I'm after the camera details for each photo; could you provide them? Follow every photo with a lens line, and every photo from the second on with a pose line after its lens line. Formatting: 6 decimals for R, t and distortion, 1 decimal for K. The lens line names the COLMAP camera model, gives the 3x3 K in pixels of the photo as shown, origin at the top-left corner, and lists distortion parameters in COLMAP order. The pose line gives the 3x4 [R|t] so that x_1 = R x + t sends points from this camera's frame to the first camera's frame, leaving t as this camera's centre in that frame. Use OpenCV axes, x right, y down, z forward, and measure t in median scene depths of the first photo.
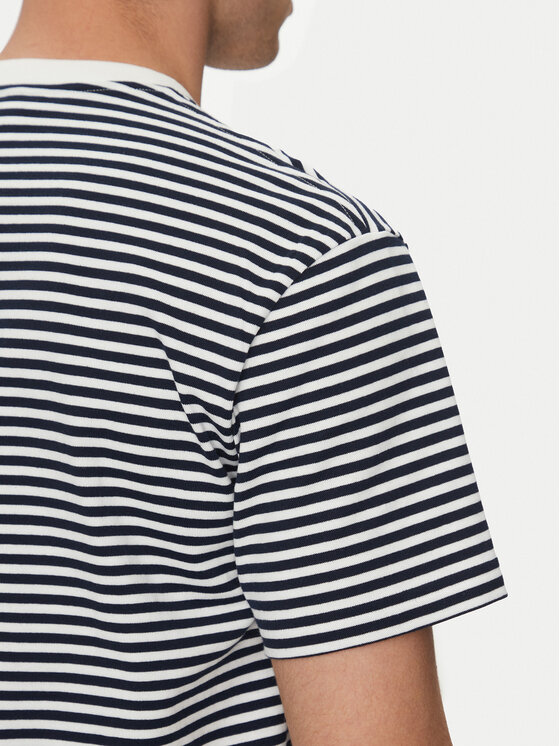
lens RADIAL K [[1665.6, 0, 280.0], [0, 1665.6, 373.0], [0, 0, 1]] dist [0.298150, -0.102967]
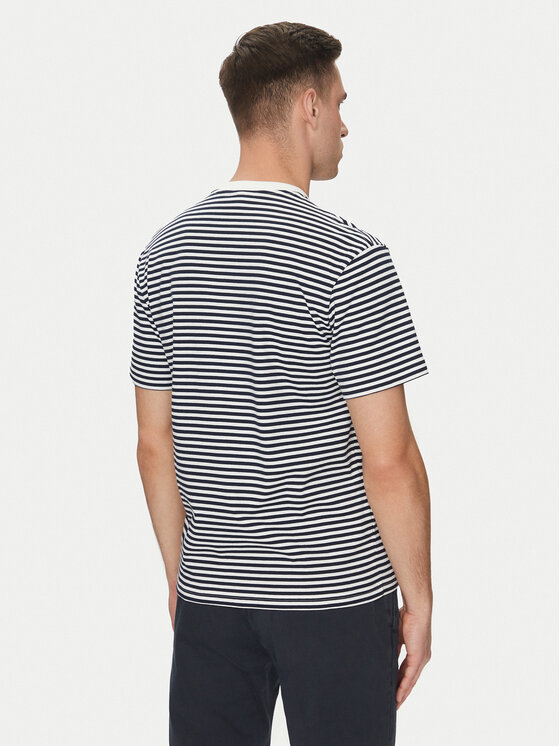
lens RADIAL K [[1341.0, 0, 280.0], [0, 1341.0, 373.0], [0, 0, 1]] dist [0.004892, 0.006146]
pose [[0.997331, -0.043925, -0.058323, 0.019141], [0.052077, 0.987830, 0.146561, -0.210216], [0.051175, -0.149207, 0.987481, -1.241553]]
